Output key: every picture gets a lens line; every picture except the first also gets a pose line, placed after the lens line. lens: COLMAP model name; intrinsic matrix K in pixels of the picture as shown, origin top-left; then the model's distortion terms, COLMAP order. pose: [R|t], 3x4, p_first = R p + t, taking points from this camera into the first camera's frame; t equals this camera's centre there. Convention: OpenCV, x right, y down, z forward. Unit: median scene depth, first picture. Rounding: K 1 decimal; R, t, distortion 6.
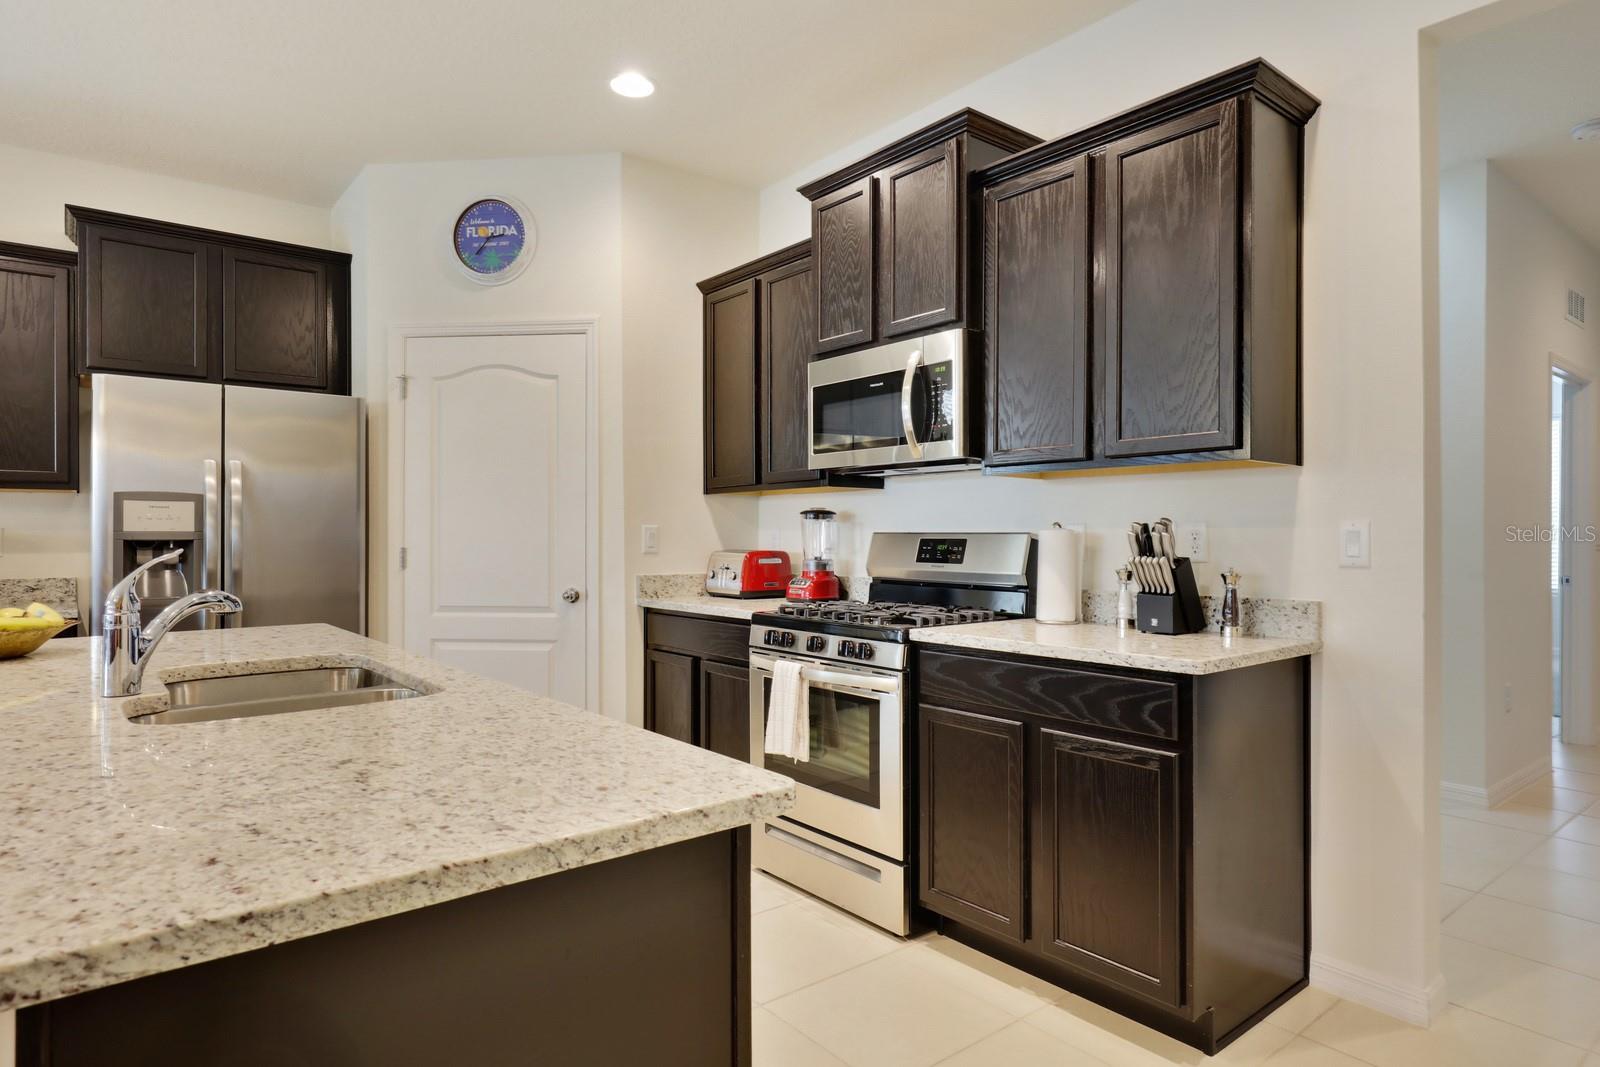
lens RADIAL K [[913.1, 0, 805.7], [0, 913.1, 533.0], [0, 0, 1]] dist [0.023380, -0.003132]
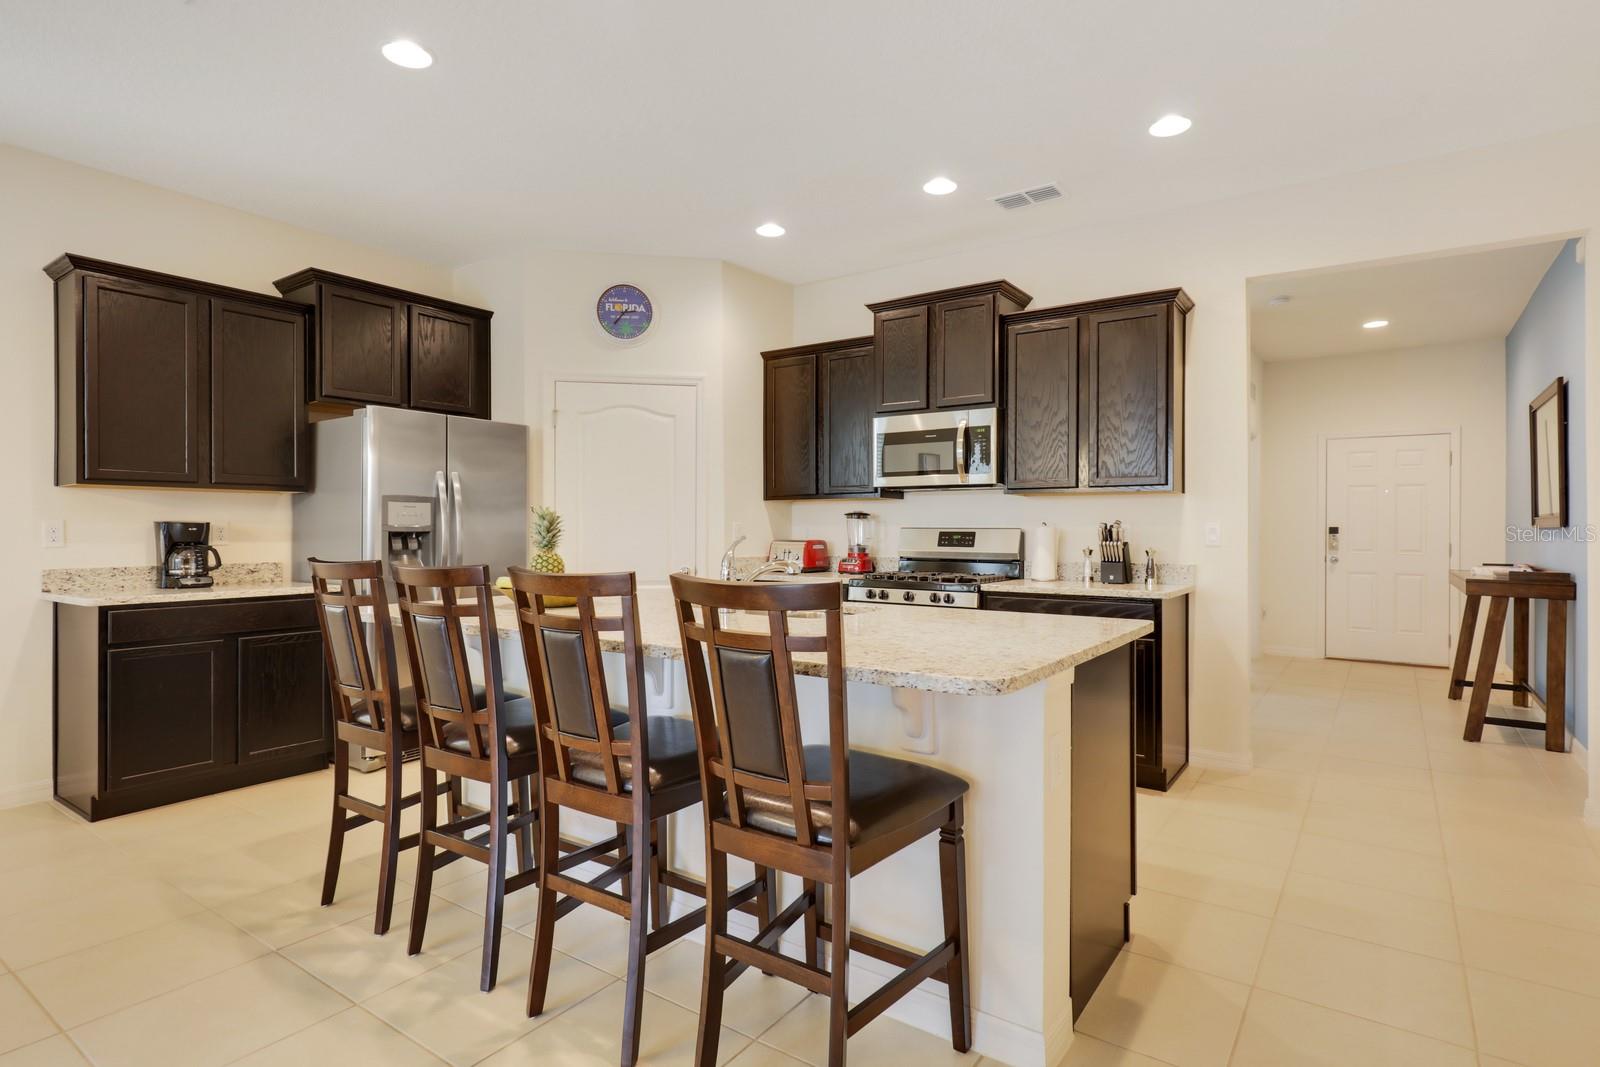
lens RADIAL K [[834.3, 0, 807.8], [0, 834.3, 527.8], [0, 0, 1]] dist [0.039911, 0.000966]
pose [[0.961132, 0.003141, 0.276071, -0.494714], [-0.002791, 0.999995, -0.001661, 0.002282], [-0.276075, 0.000826, 0.961136, -0.326657]]
